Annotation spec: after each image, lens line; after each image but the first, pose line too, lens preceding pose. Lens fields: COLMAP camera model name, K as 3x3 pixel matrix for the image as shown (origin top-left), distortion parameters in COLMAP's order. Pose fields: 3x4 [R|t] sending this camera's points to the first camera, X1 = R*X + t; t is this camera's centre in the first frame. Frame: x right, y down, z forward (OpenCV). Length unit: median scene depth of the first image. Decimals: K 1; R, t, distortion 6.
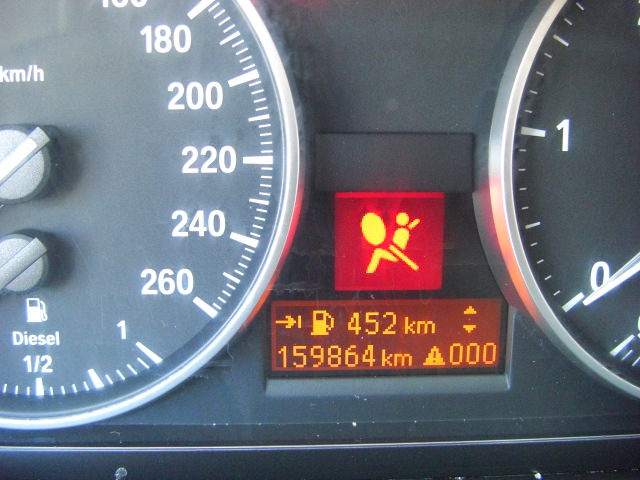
lens RADIAL K [[719.8, 0, 324.9], [0, 719.8, 243.8], [0, 0, 1]] dist [-0.149279, 0.000000]
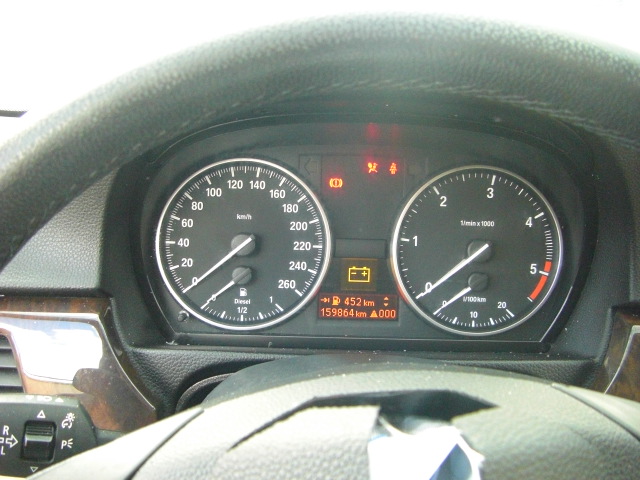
lens RADIAL K [[719.8, 0, 318.6], [0, 719.8, 238.9], [0, 0, 1]] dist [-0.149279, 0.000000]
pose [[0.998340, 0.028799, -0.049876, 0.069194], [-0.034335, 0.992892, -0.113961, 0.209972], [0.046240, 0.115484, 0.992232, -2.136660]]
